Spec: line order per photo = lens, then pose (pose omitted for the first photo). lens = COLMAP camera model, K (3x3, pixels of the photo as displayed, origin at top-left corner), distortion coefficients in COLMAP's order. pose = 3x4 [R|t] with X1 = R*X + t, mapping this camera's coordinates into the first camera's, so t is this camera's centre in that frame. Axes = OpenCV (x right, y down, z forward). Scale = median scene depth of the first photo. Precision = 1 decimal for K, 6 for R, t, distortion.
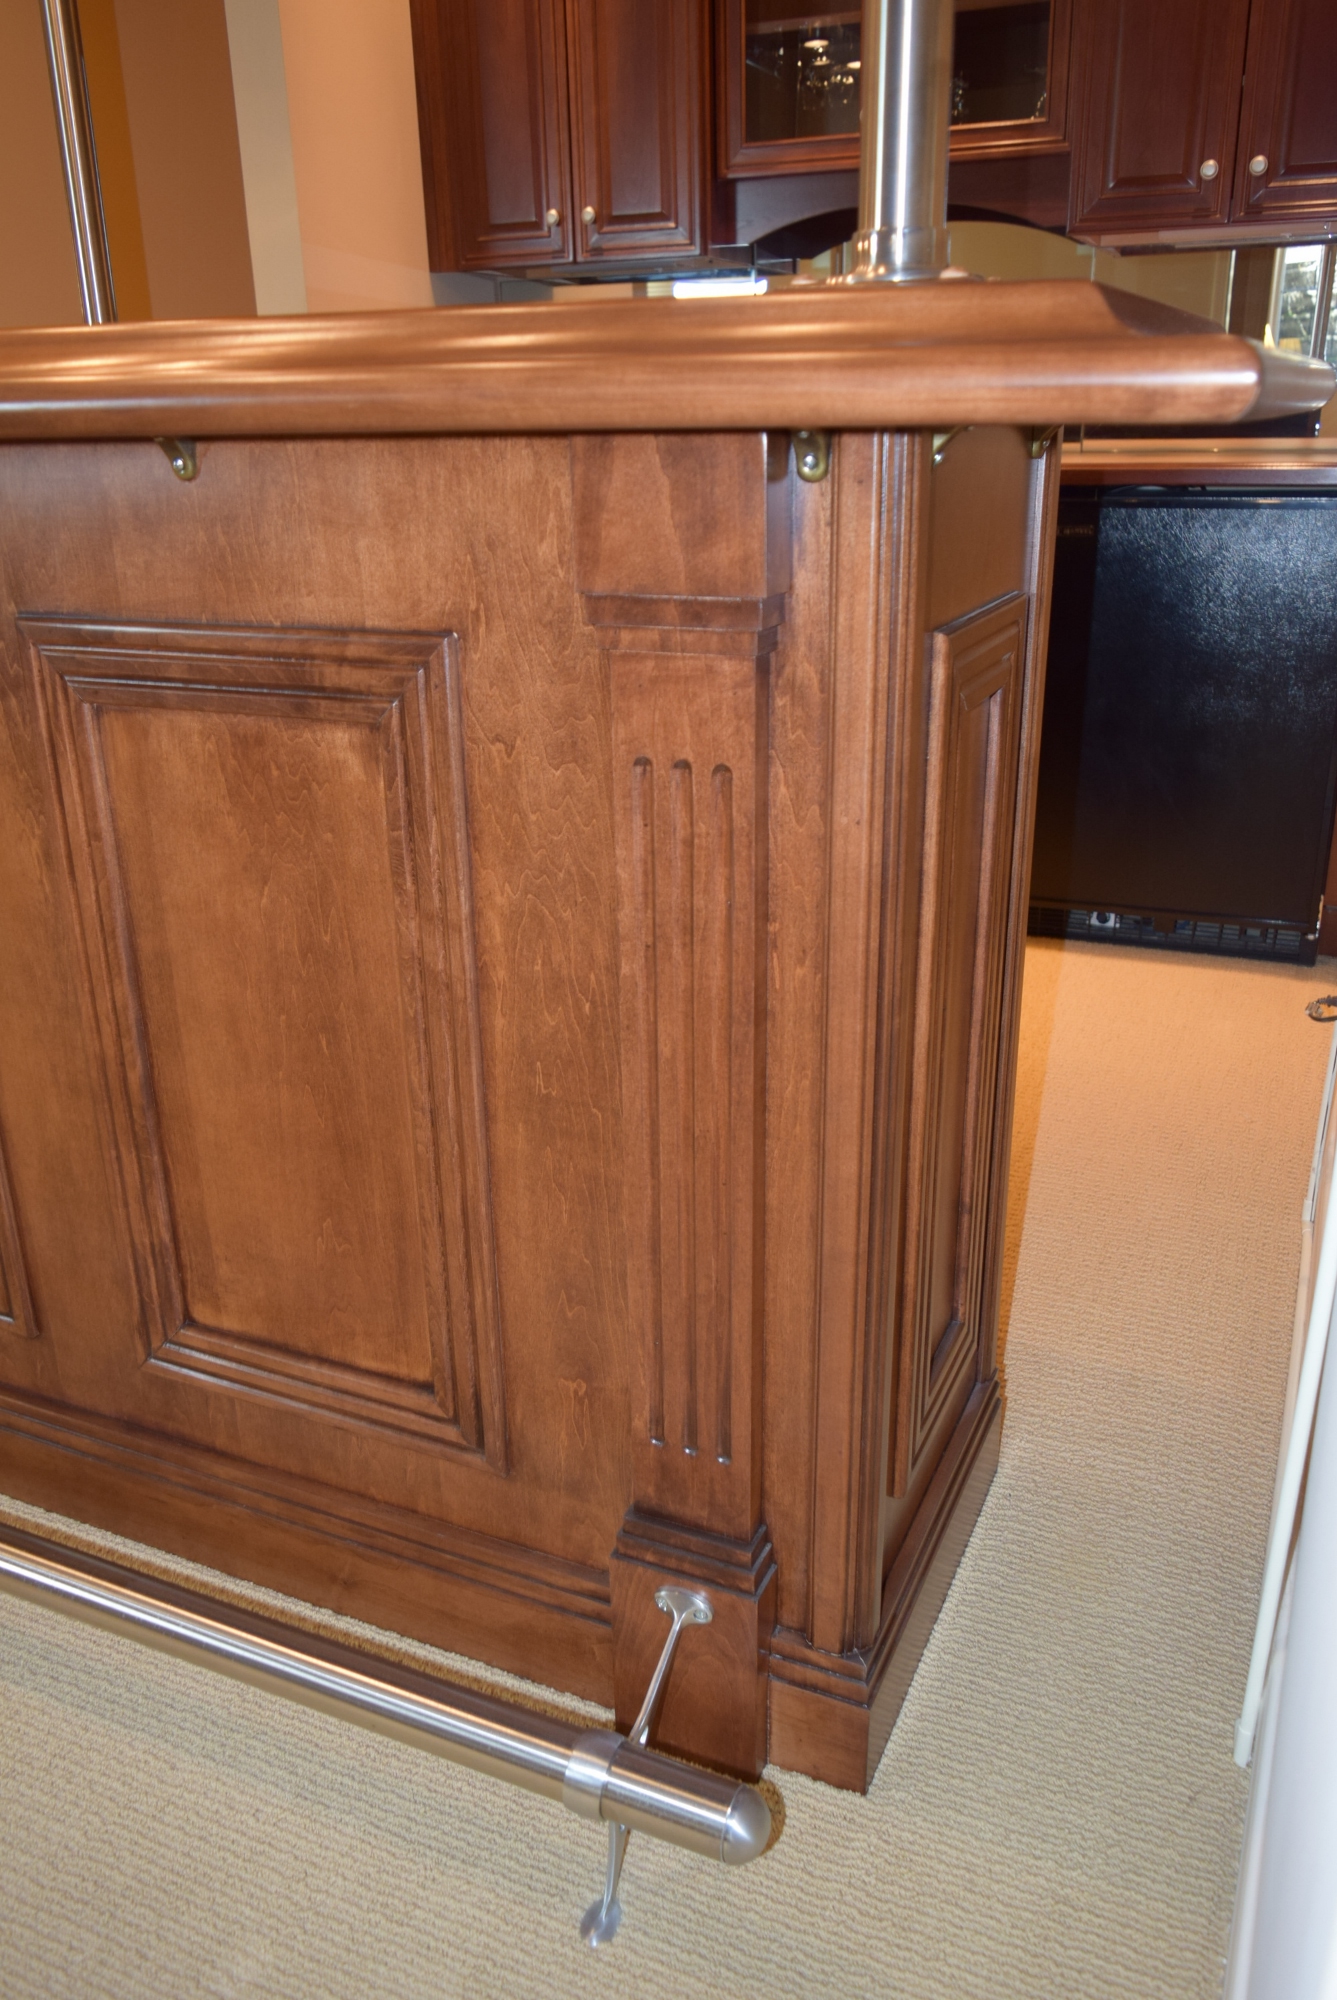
lens RADIAL K [[1553.5, 0, 671.1], [0, 1553.5, 1005.4], [0, 0, 1]] dist [-0.022996, 0.011025]
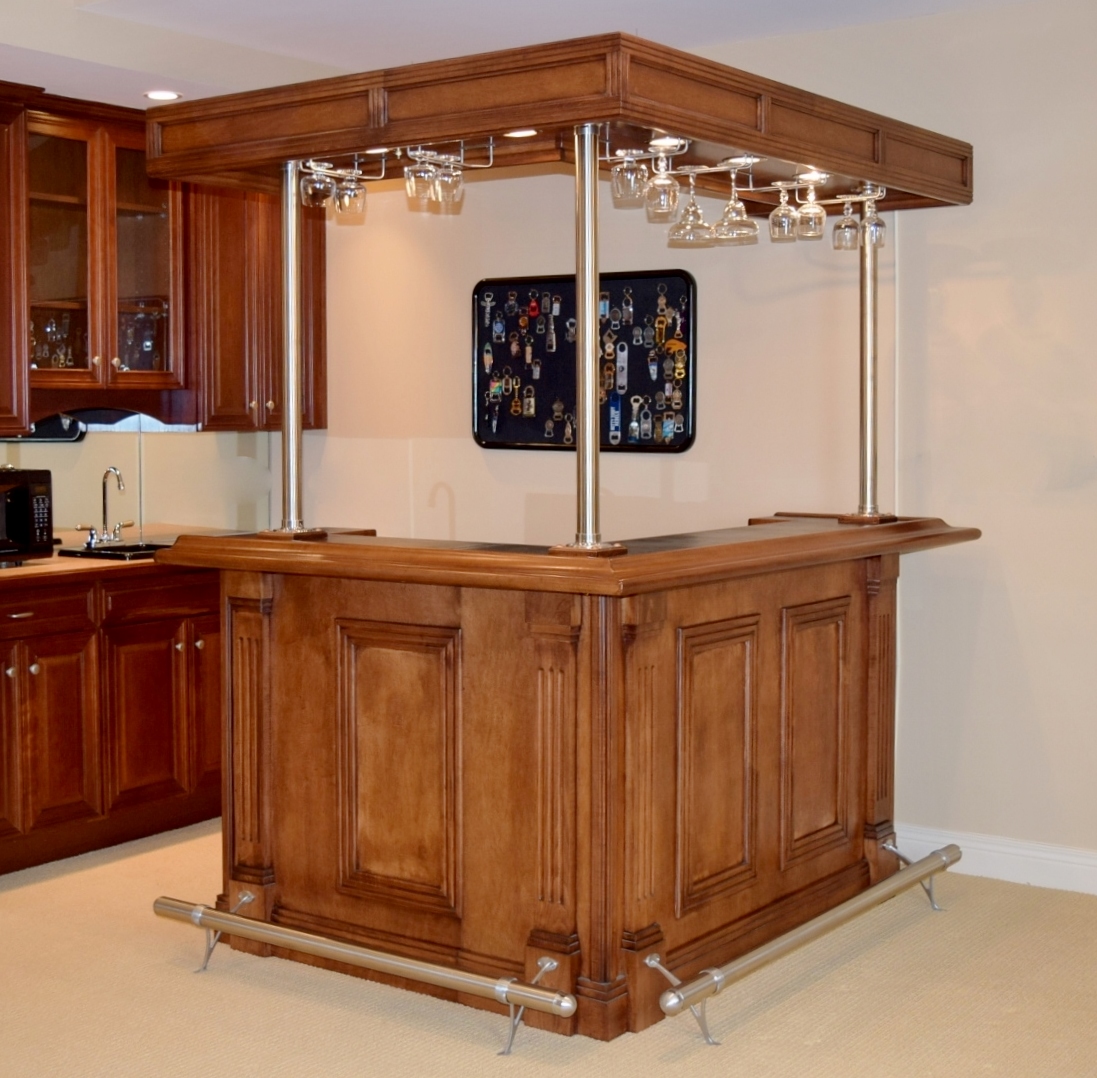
lens RADIAL K [[1737.4, 0, 480.3], [0, 1737.4, 502.1], [0, 0, 1]] dist [-0.034260, 0.000000]
pose [[0.225256, -0.033323, 0.973730, -4.341233], [0.350595, 0.935239, -0.049099, -0.529515], [-0.909034, 0.352444, 0.222351, 0.703610]]
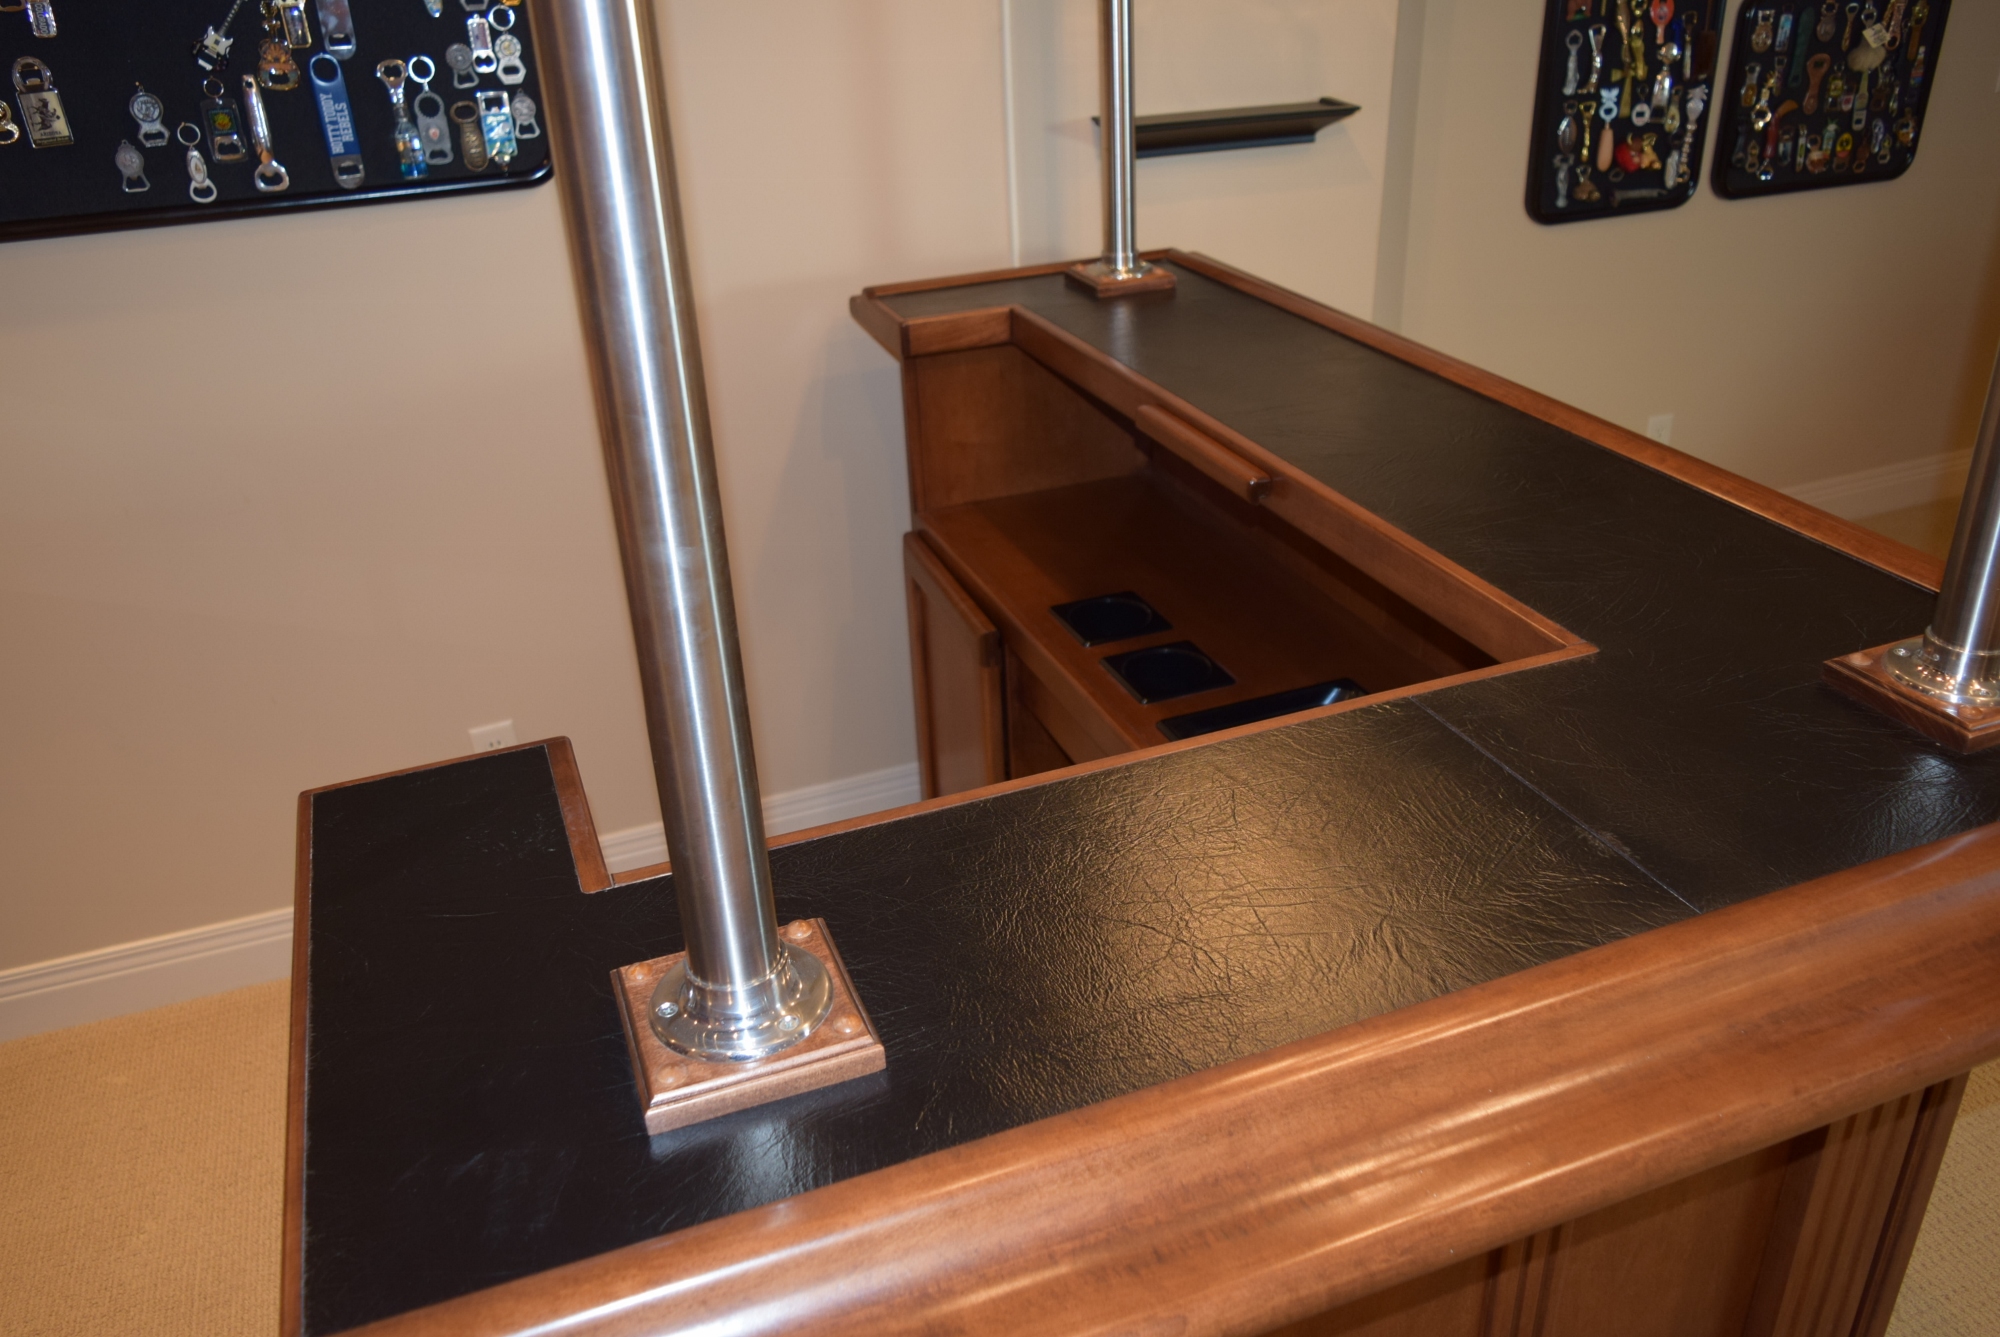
lens RADIAL K [[1553.5, 0, 984.2], [0, 1553.5, 671.2], [0, 0, 1]] dist [-0.022996, 0.011025]
pose [[-0.702401, -0.281533, 0.653737, -1.230938], [0.310150, 0.705616, 0.637113, -1.348201], [-0.640656, 0.650265, -0.408308, 2.081795]]
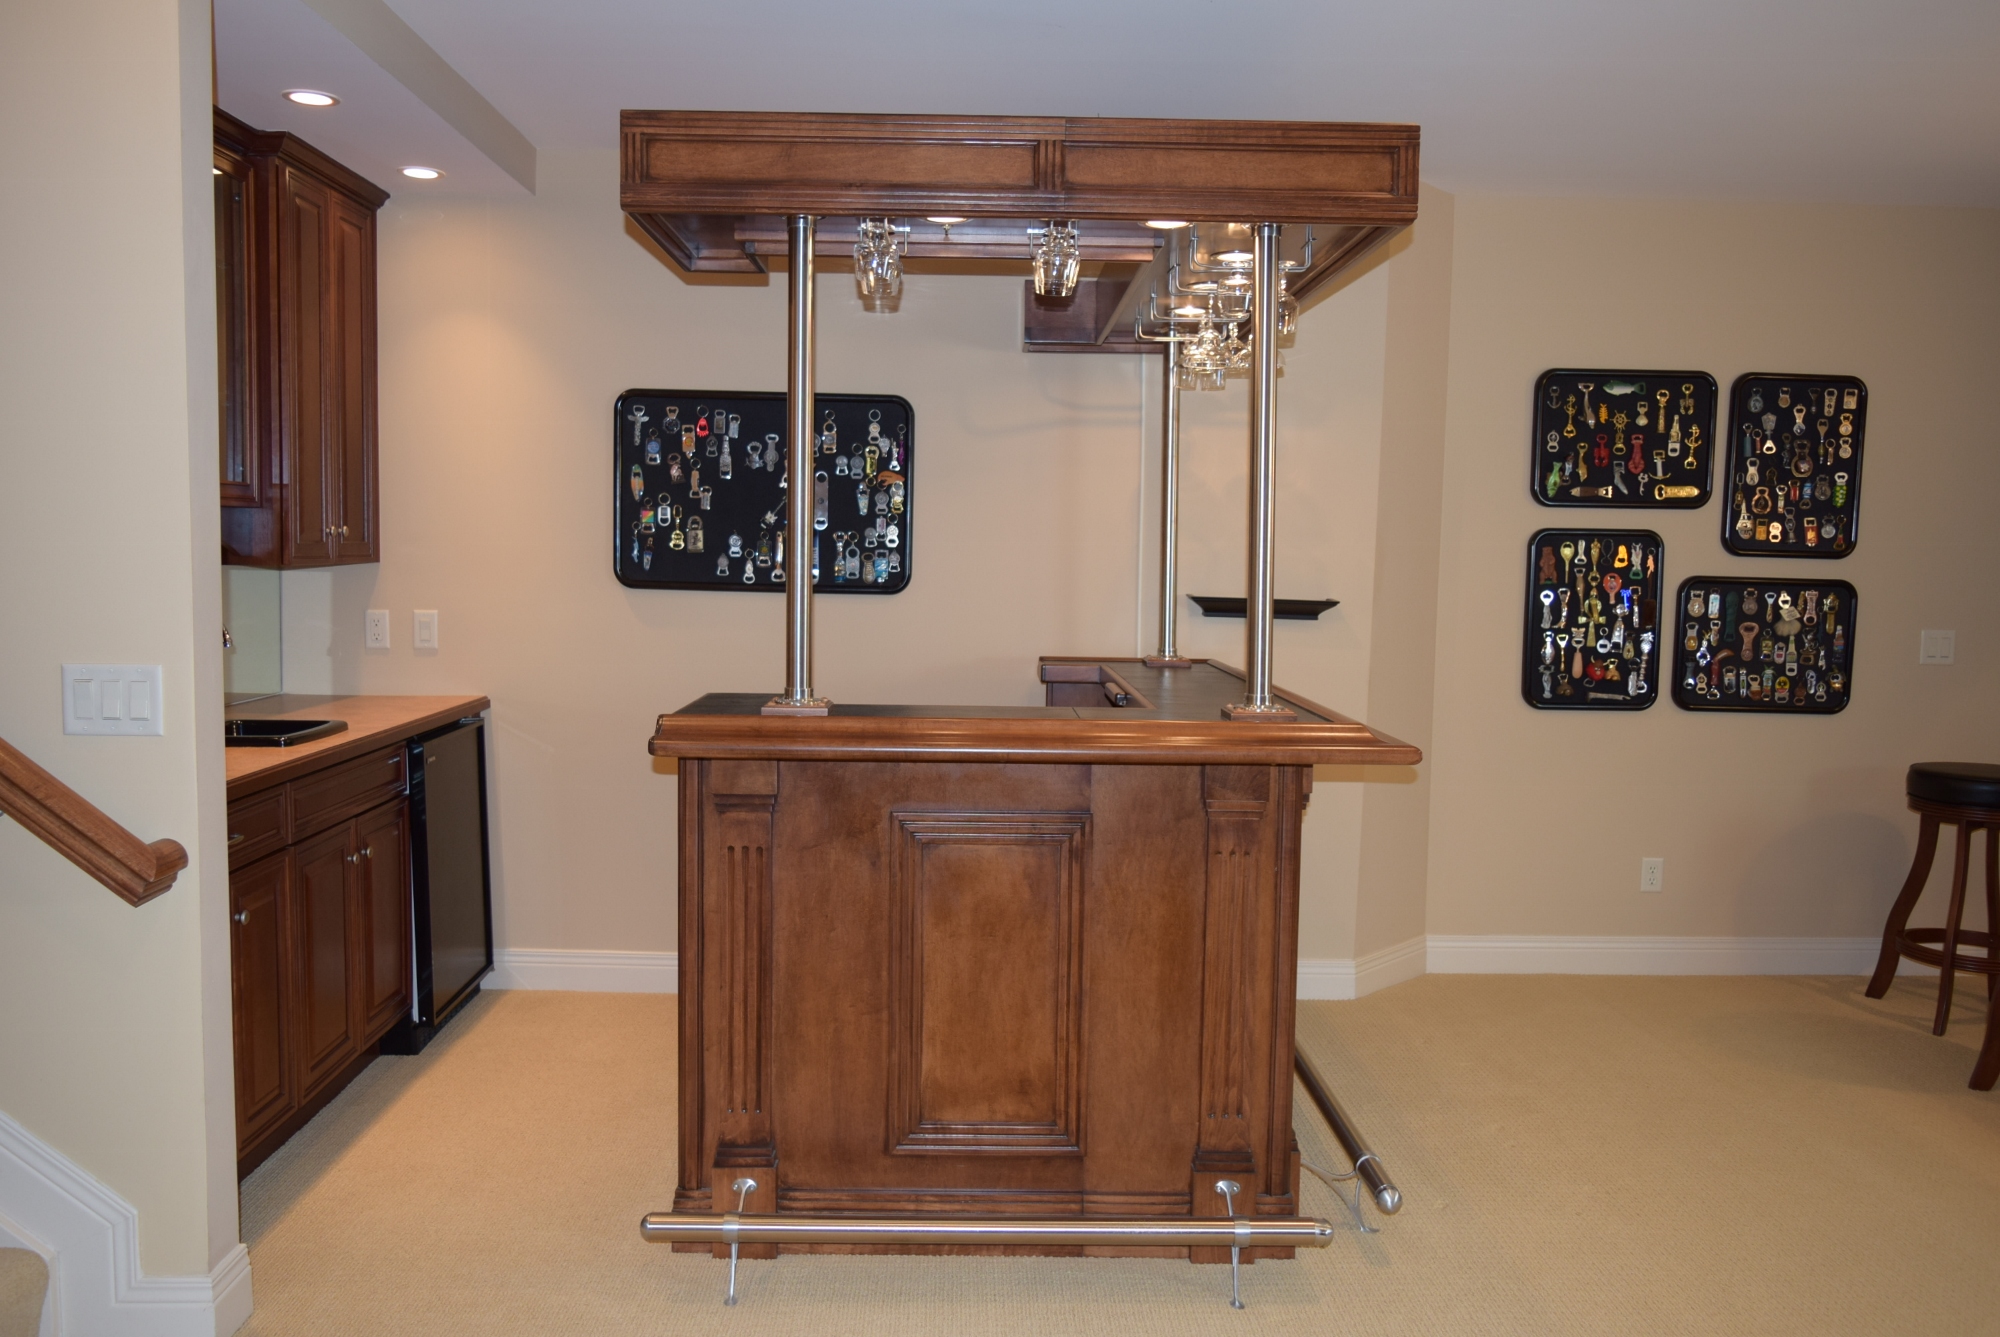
lens RADIAL K [[1553.5, 0, 985.1], [0, 1553.5, 672.6], [0, 0, 1]] dist [-0.022996, 0.011025]
pose [[-0.418451, -0.059962, 0.906258, -3.224838], [0.319832, 0.924175, 0.208825, -1.297686], [-0.850062, 0.377234, -0.367544, 2.631703]]
